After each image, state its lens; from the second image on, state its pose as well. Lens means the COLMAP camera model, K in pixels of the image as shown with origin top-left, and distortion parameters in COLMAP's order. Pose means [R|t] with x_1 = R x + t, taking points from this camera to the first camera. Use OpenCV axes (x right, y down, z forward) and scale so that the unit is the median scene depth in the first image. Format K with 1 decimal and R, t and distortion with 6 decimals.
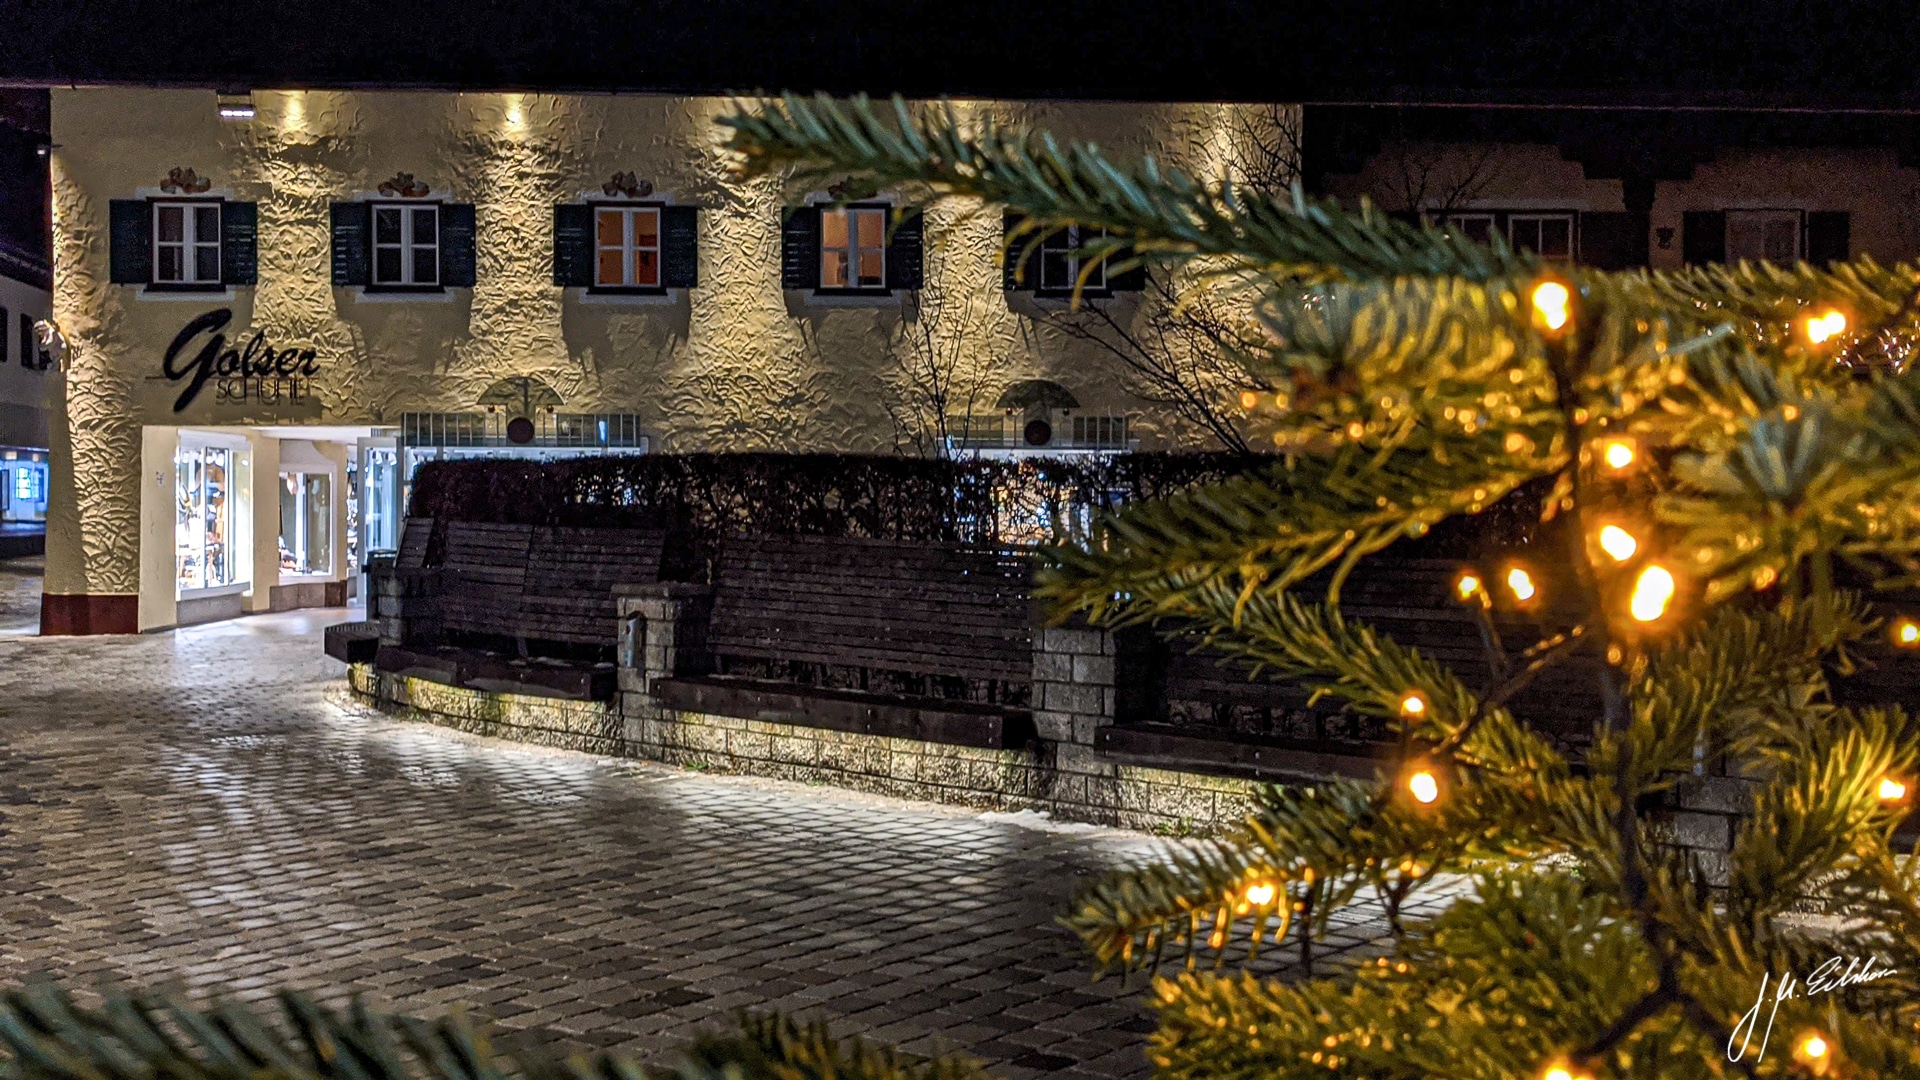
lens RADIAL K [[2848.6, 0, 960.0], [0, 2848.6, 540.0], [0, 0, 1]] dist [0.168176, -0.683433]
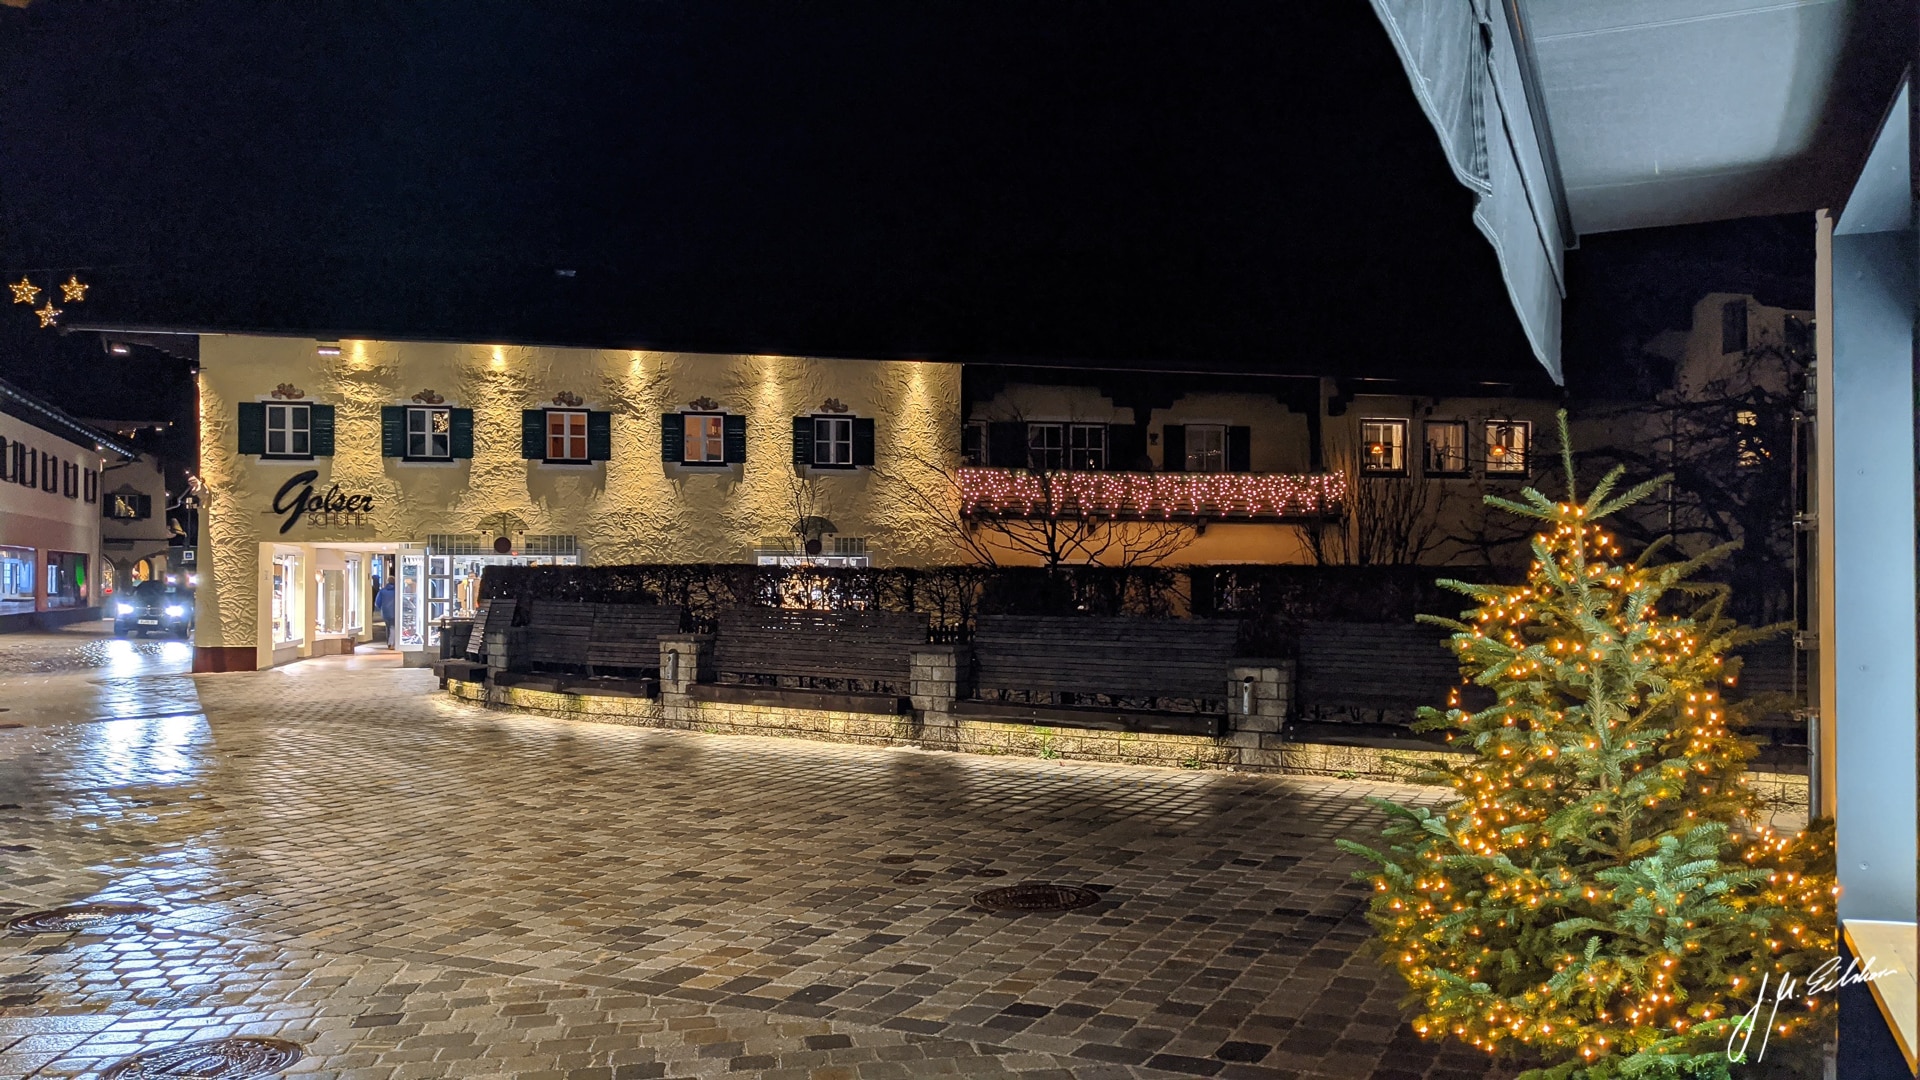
lens RADIAL K [[2848.6, 0, 960.0], [0, 2848.6, 540.0], [0, 0, 1]] dist [0.168176, -0.683433]
pose [[0.963061, 0.000371, 0.269284, -0.346522], [0.005517, 0.999762, -0.021107, -0.004725], [-0.269228, 0.021813, 0.962829, -0.674799]]
